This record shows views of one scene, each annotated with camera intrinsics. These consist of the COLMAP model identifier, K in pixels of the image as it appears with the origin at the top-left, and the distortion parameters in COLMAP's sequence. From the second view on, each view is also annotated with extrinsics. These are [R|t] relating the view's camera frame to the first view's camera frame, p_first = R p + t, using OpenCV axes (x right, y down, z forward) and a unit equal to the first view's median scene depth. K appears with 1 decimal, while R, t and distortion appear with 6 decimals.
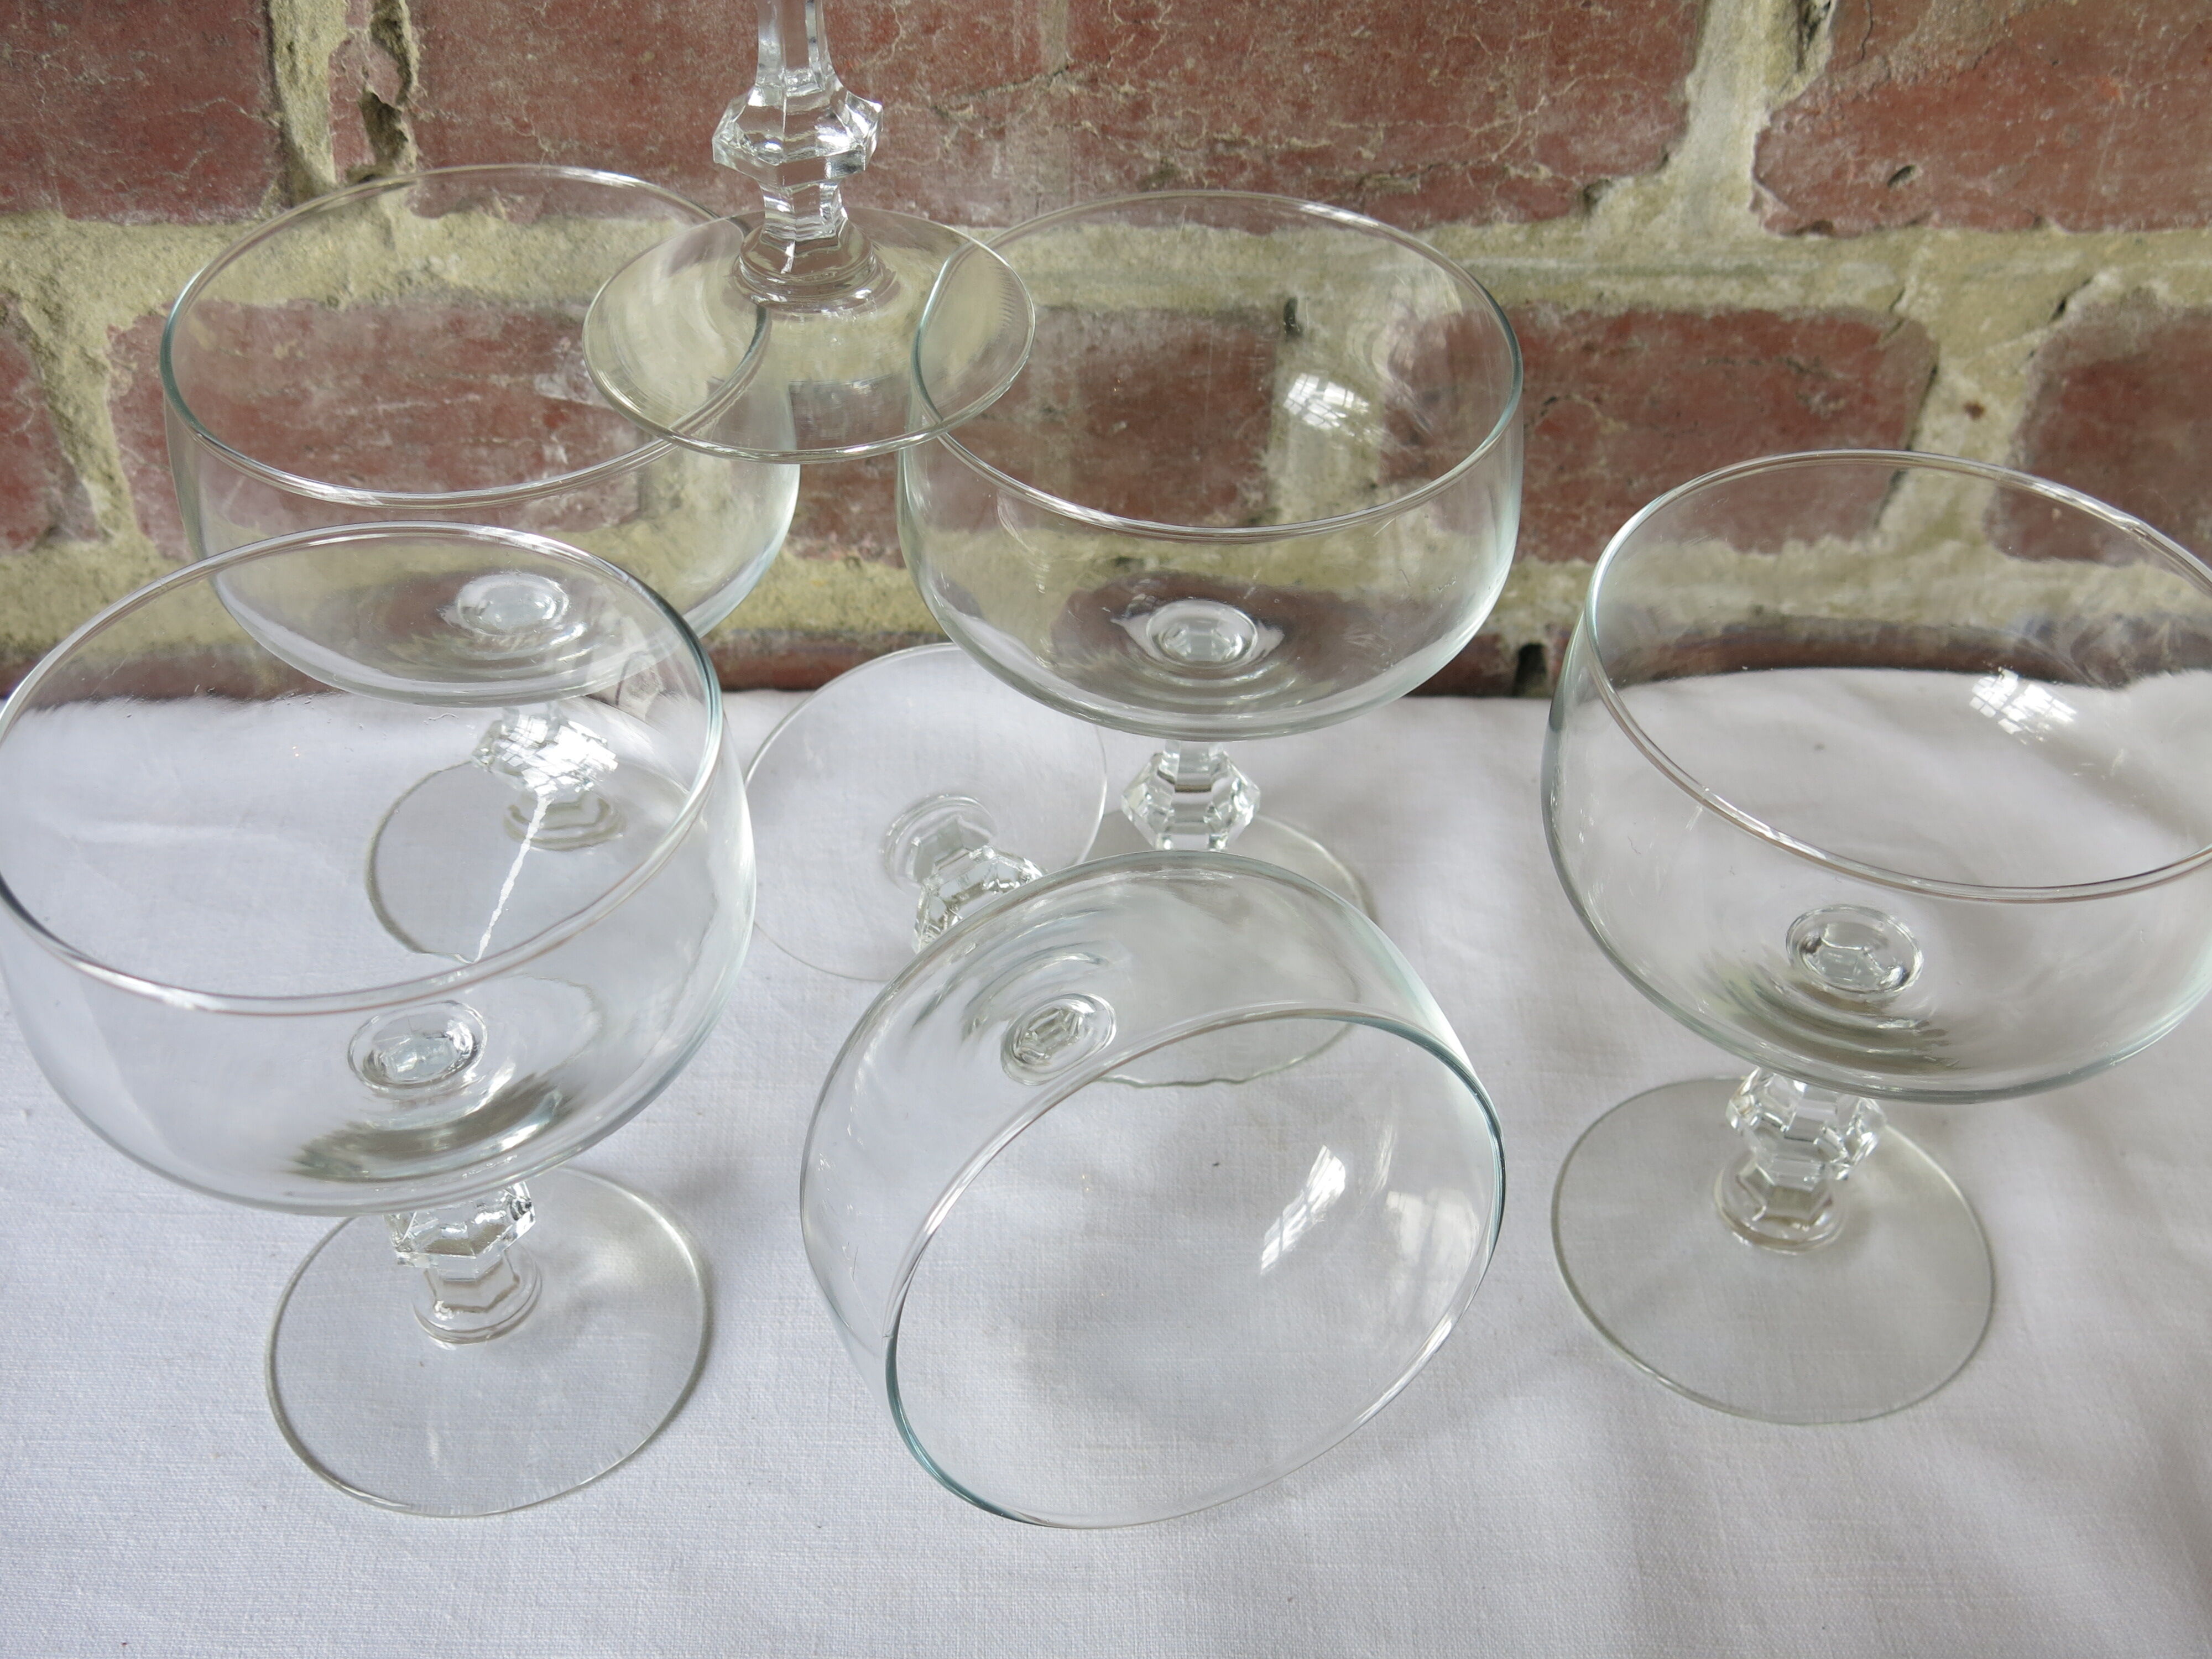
lens RADIAL K [[2744.9, 0, 1092.0], [0, 2744.9, 885.6], [0, 0, 1]] dist [-0.030111, -0.004544]
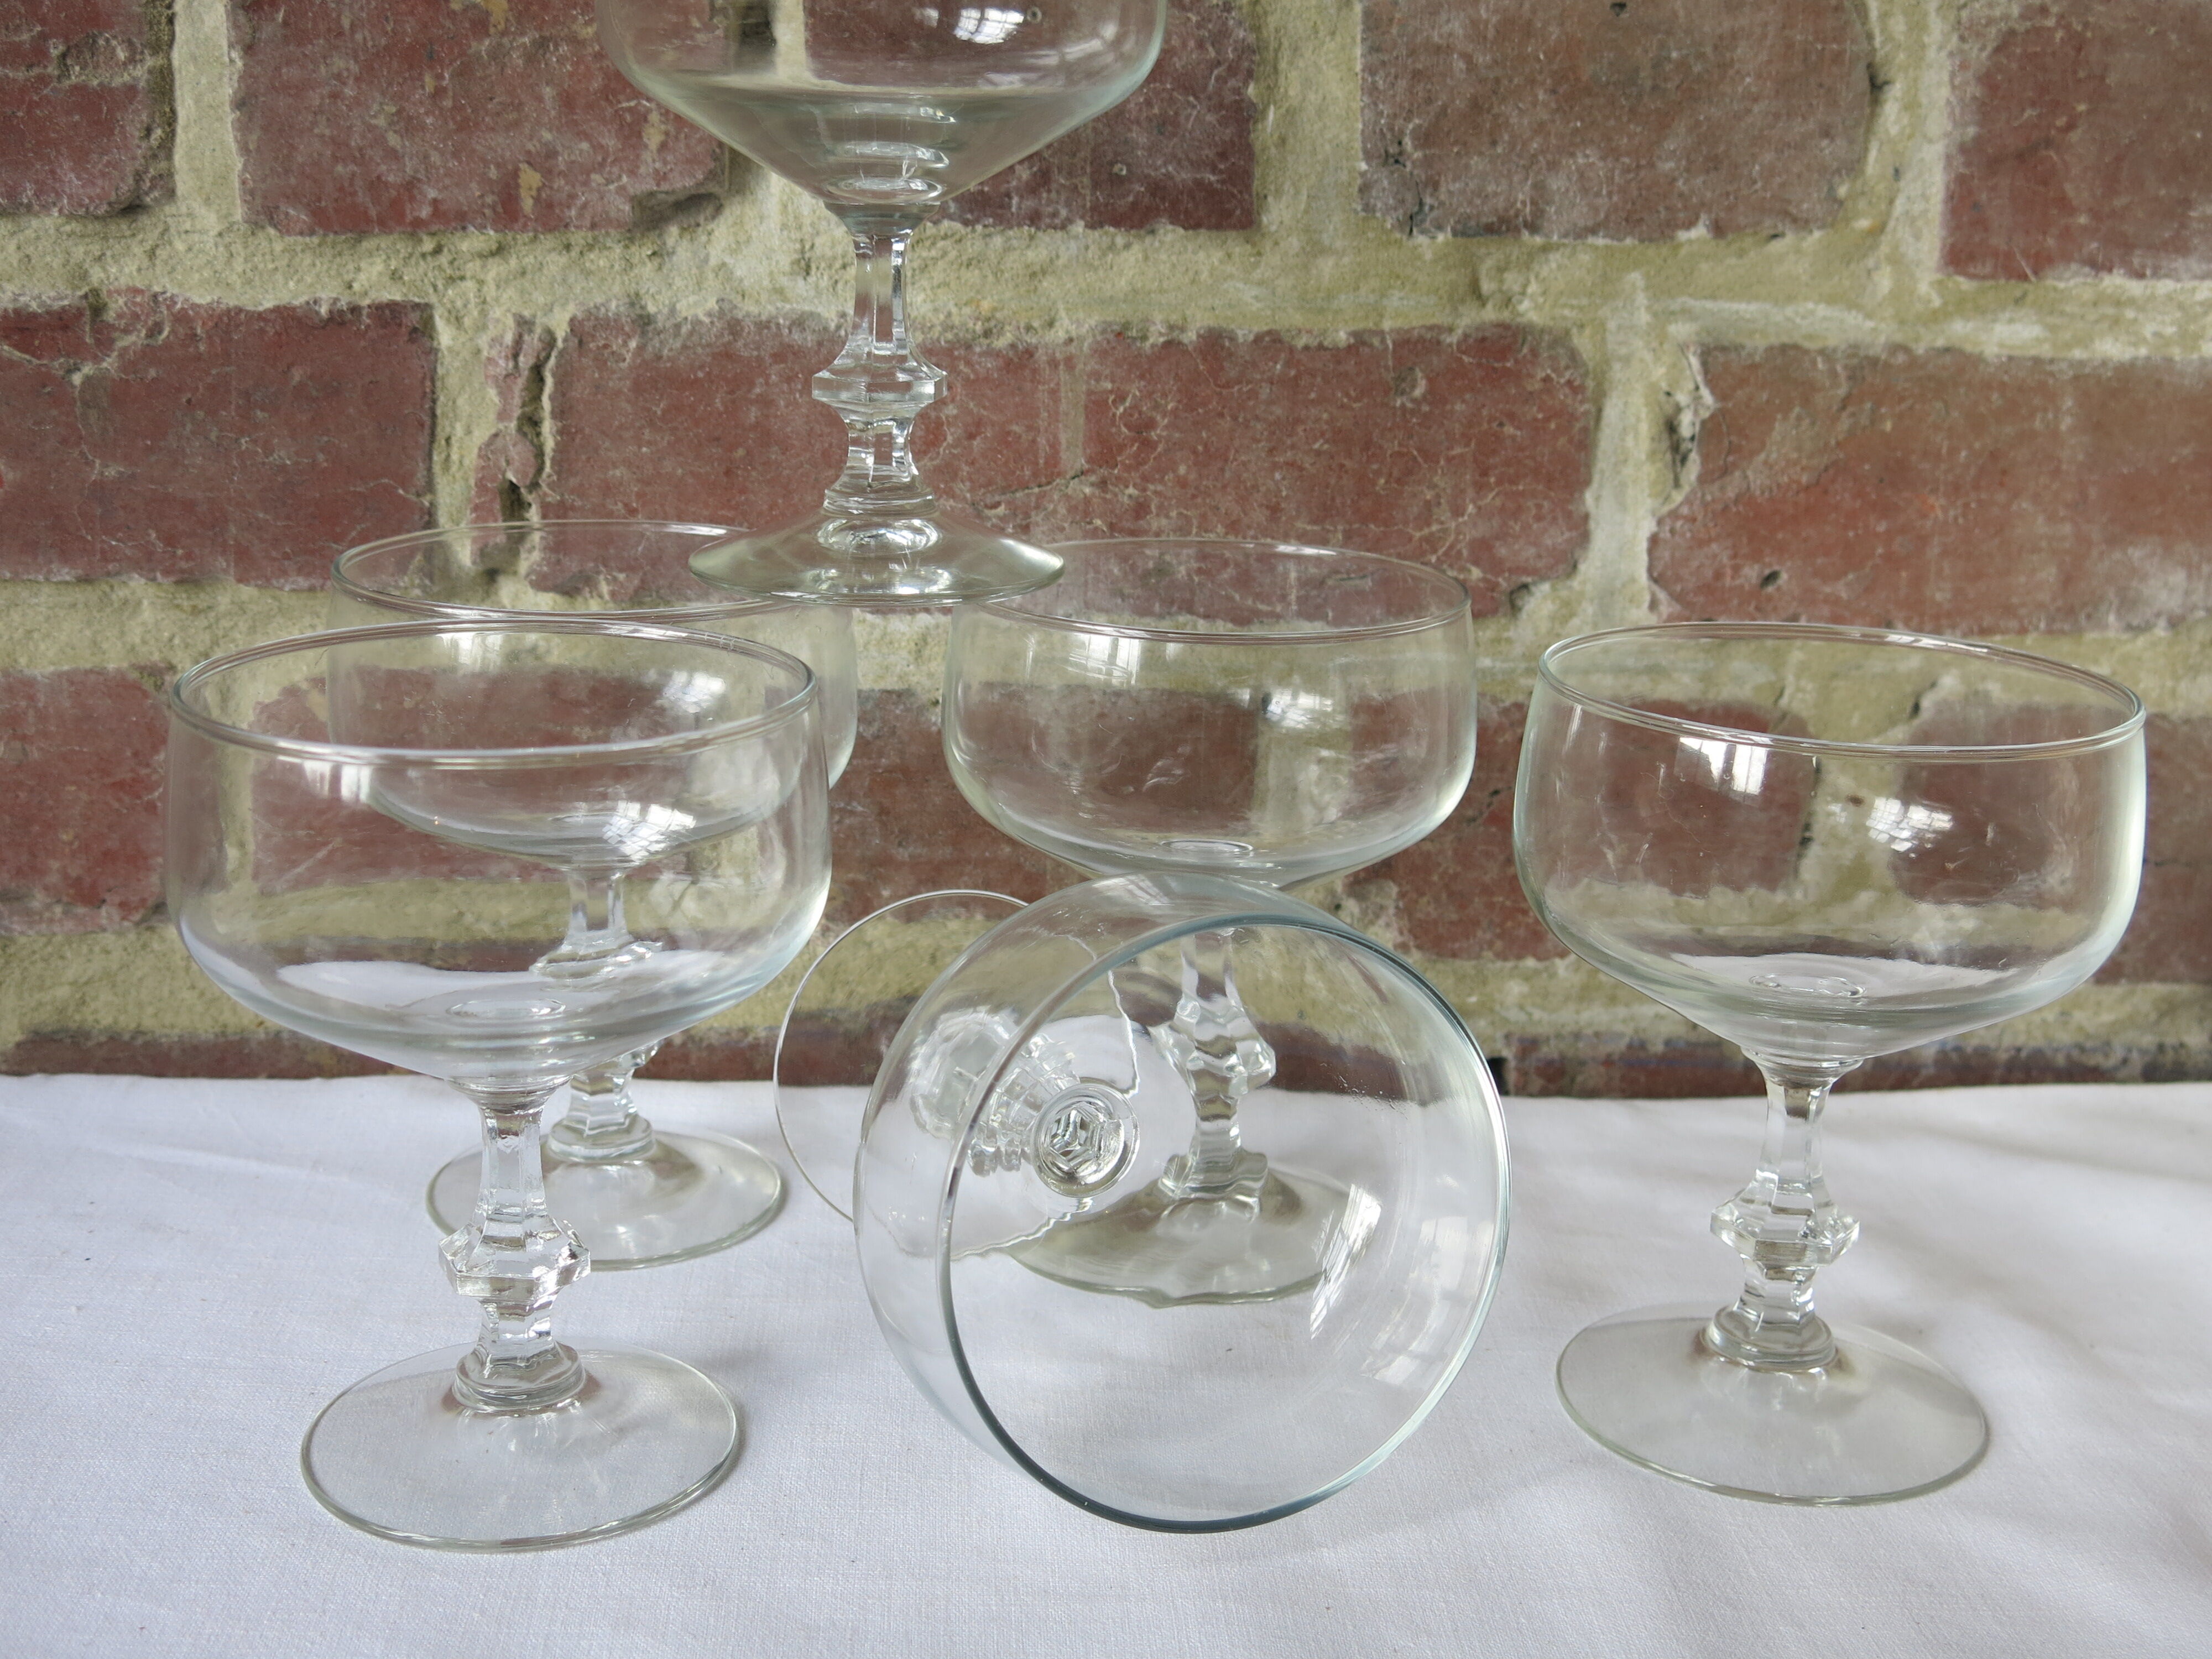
lens RADIAL K [[2760.9, 0, 1106.0], [0, 2760.9, 829.5], [0, 0, 1]] dist [-0.035061, 0.011118]
pose [[0.999444, 0.006919, 0.032630, -0.037336], [0.009478, 0.879011, -0.476707, 0.426416], [-0.031980, 0.476751, 0.878457, -0.009018]]
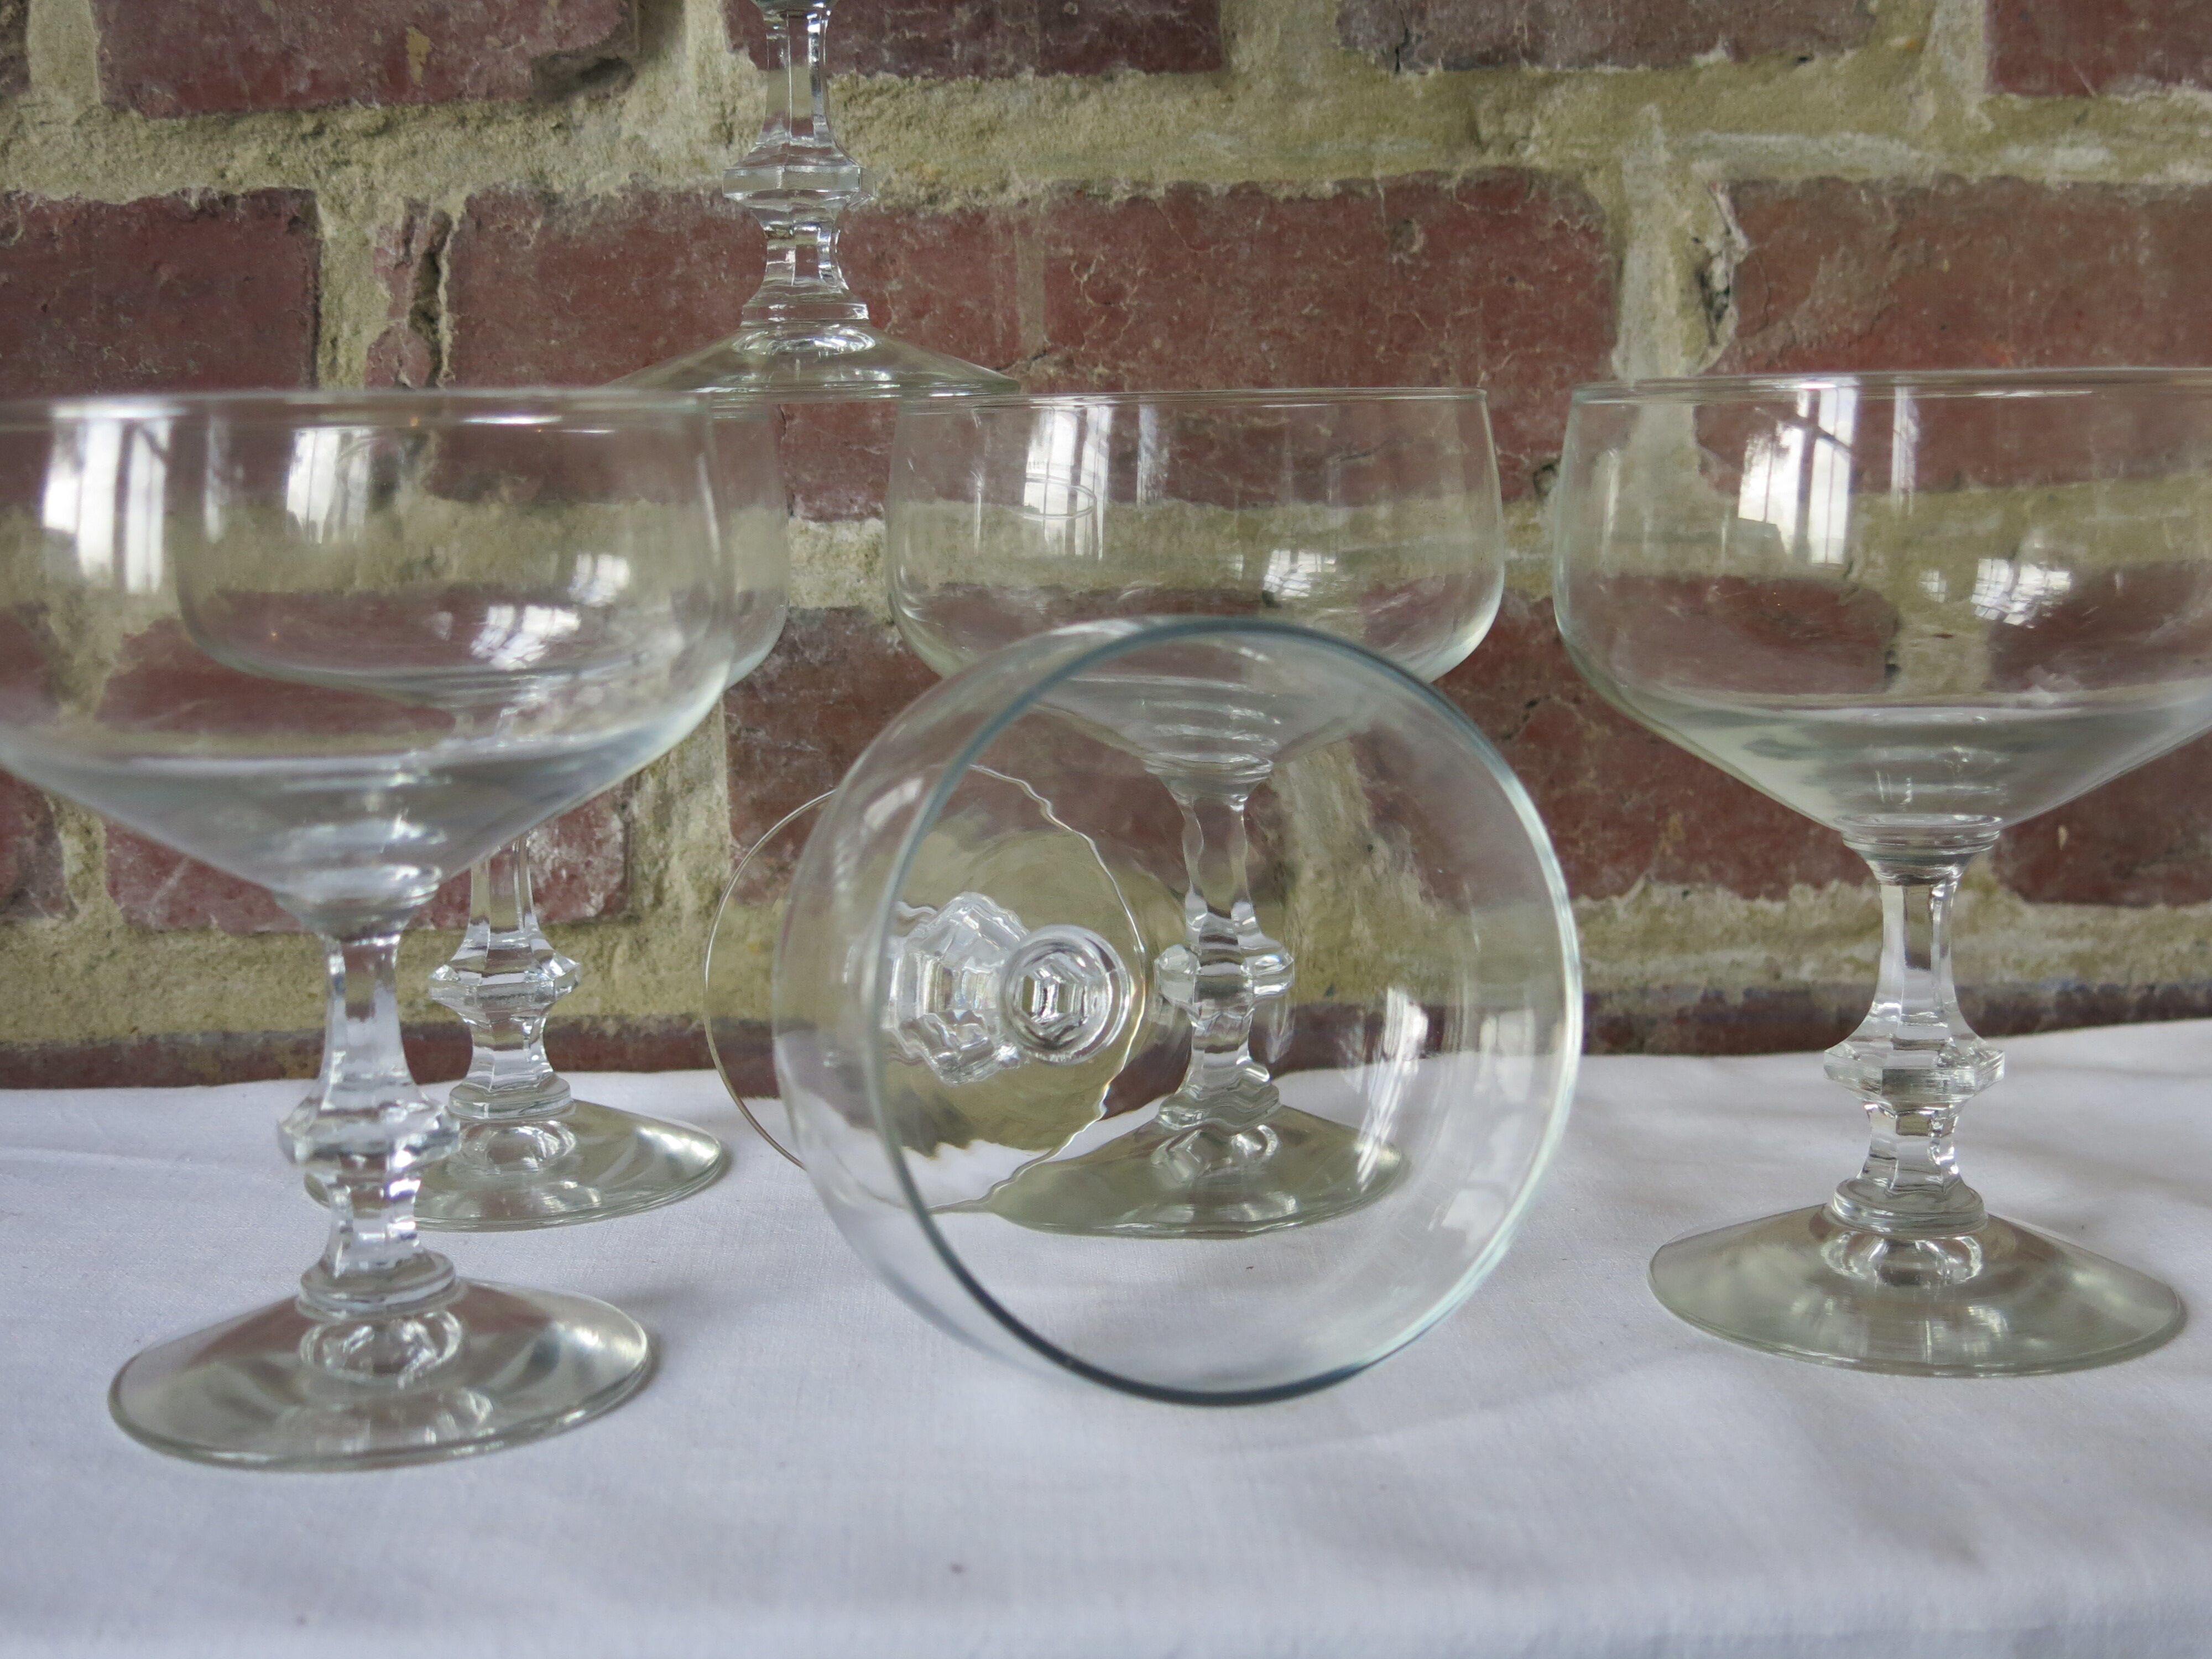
lens RADIAL K [[2747.4, 0, 1103.1], [0, 2747.4, 823.1], [0, 0, 1]] dist [-0.033476, -0.002806]
pose [[0.999203, -0.033790, 0.021251, -0.015388], [0.039826, 0.808066, -0.587745, 0.493064], [0.002688, 0.588123, 0.808767, 0.222903]]
